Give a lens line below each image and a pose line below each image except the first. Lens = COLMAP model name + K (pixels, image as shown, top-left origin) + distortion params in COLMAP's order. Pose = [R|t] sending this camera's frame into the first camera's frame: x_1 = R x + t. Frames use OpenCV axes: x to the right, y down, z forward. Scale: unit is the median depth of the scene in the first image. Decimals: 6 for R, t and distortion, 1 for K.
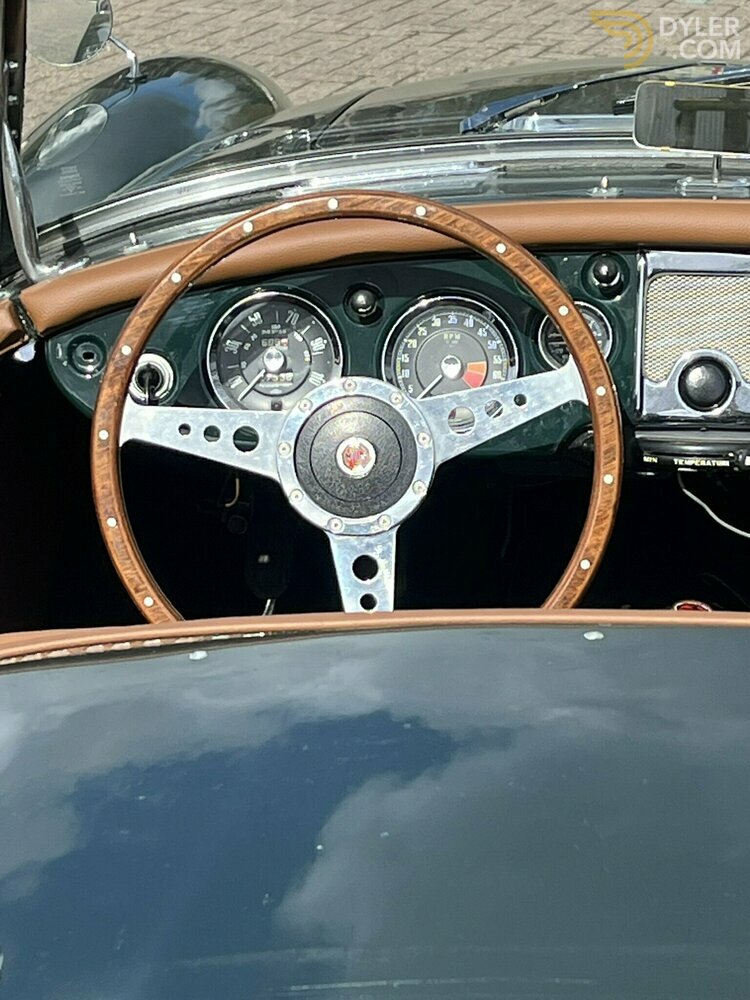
lens RADIAL K [[3156.2, 0, 375.0], [0, 3156.2, 499.2], [0, 0, 1]] dist [0.199783, 0.000000]
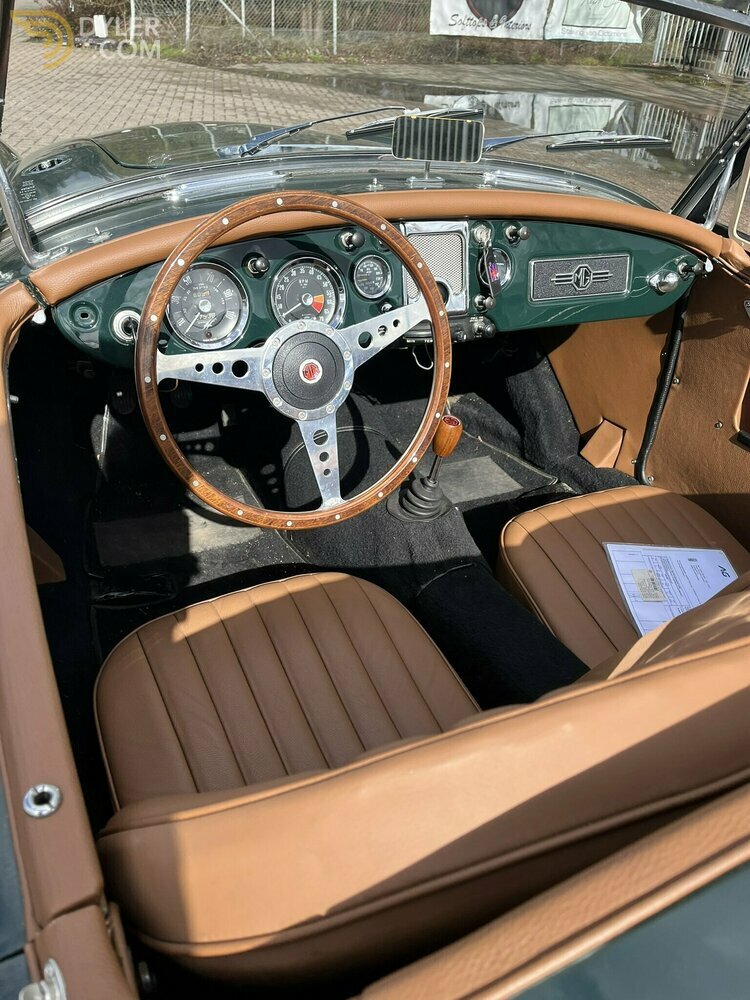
lens RADIAL K [[768.5, 0, 375.7], [0, 768.5, 519.2], [0, 0, 1]] dist [0.012296, 0.003014]
pose [[0.864815, -0.226825, 0.447934, -0.159438], [0.078176, 0.942090, 0.326122, -0.063502], [-0.495967, -0.247018, 0.832466, 0.605270]]
